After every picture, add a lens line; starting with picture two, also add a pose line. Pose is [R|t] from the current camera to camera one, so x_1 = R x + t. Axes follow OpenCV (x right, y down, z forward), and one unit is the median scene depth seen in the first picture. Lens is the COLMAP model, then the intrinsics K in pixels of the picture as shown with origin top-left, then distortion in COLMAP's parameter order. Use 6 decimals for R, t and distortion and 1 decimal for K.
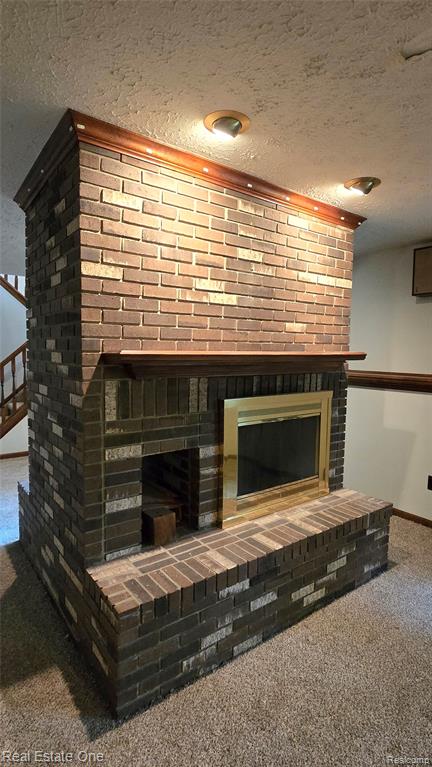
lens RADIAL K [[405.6, 0, 213.5], [0, 405.6, 381.9], [0, 0, 1]] dist [-0.004238, -0.001137]
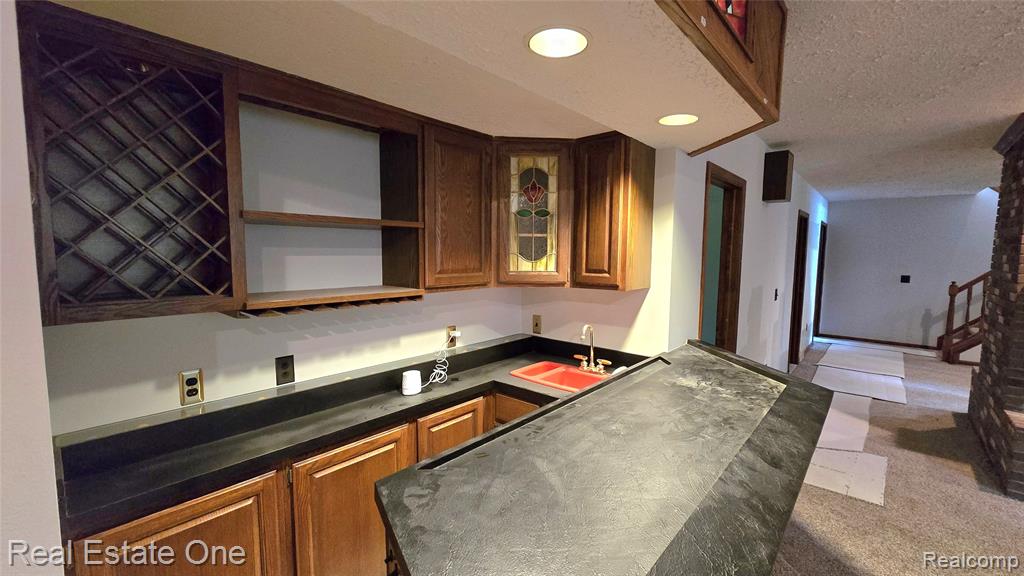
lens RADIAL K [[416.4, 0, 508.6], [0, 416.4, 288.1], [0, 0, 1]] dist [-0.001300, -0.000548]
pose [[0.190495, 0.069324, -0.979237, 0.679749], [-0.080373, 0.995256, 0.054823, 0.067801], [0.978392, 0.068260, 0.195163, -0.942376]]
